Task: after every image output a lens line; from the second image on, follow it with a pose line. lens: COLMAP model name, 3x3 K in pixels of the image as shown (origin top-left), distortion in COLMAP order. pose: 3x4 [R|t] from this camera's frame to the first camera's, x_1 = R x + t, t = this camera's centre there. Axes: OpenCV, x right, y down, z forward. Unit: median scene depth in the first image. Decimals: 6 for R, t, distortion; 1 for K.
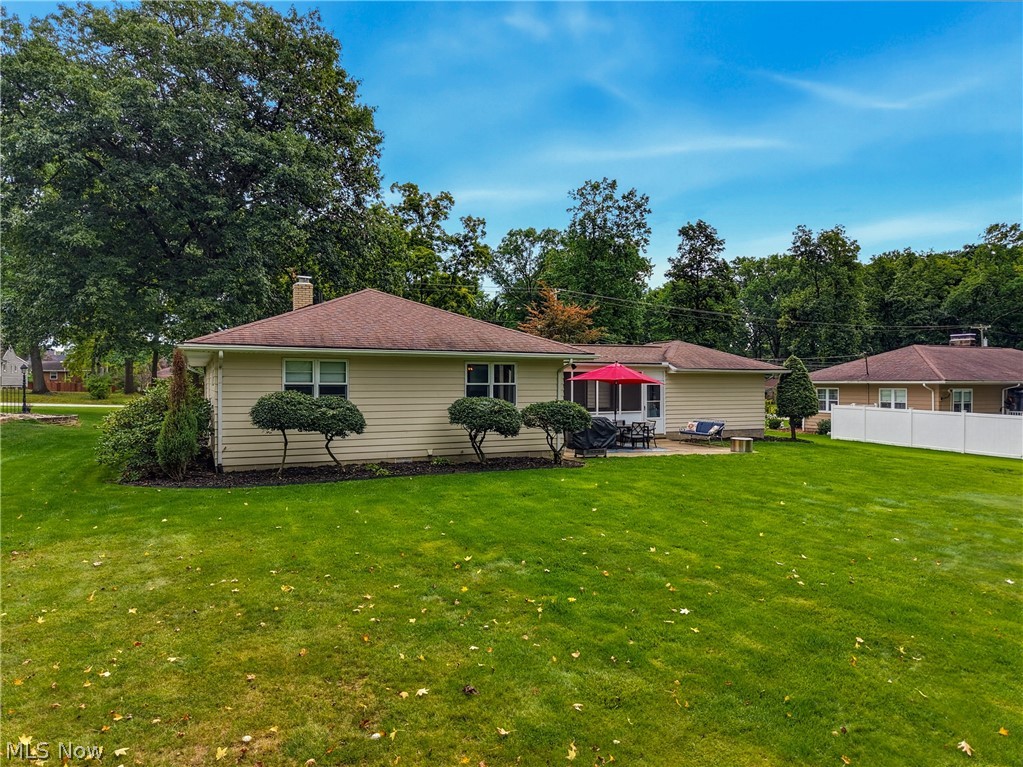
lens RADIAL K [[688.1, 0, 510.1], [0, 688.1, 409.6], [0, 0, 1]] dist [-0.003956, -0.004253]
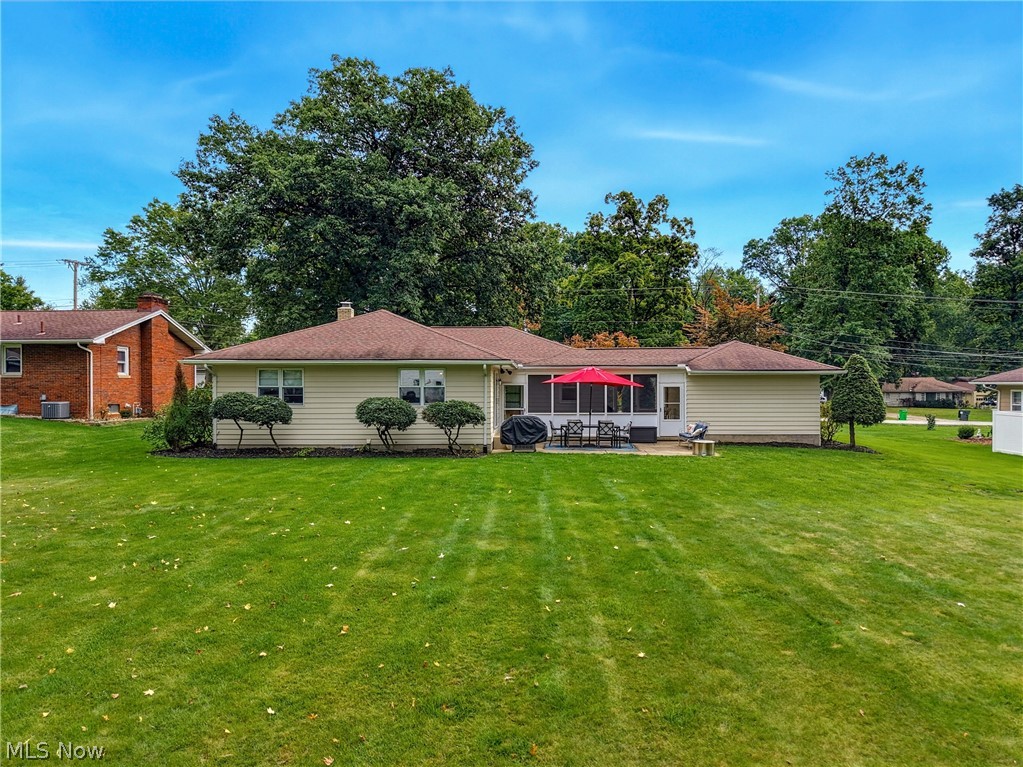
lens RADIAL K [[704.0, 0, 511.5], [0, 704.0, 383.5], [0, 0, 1]] dist [-0.004453, -0.002807]
pose [[0.897199, -0.003293, -0.441614, 0.434011], [-0.014307, 0.999231, -0.036517, 0.000170], [0.441394, 0.039081, 0.896462, -0.020731]]
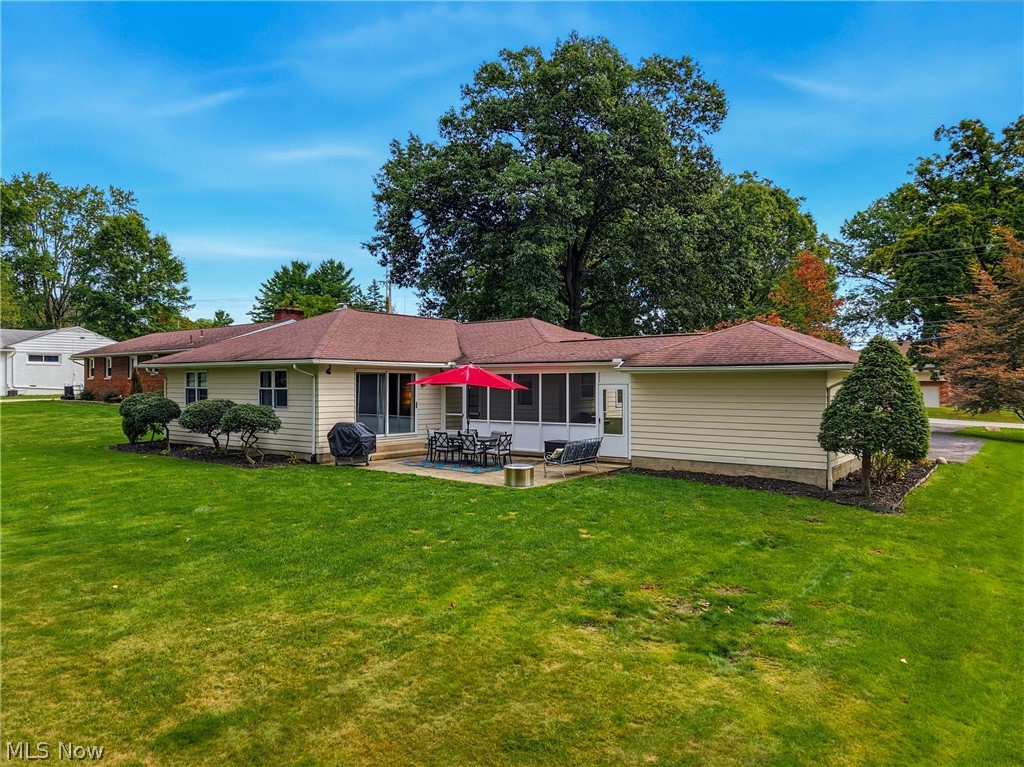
lens RADIAL K [[704.7, 0, 512.0], [0, 704.7, 383.5], [0, 0, 1]] dist [-0.004453, -0.002807]
pose [[0.470530, -0.001043, -0.882384, 0.785717], [-0.029681, 0.999415, -0.017009, -0.025026], [0.881885, 0.034193, 0.470223, 0.530712]]
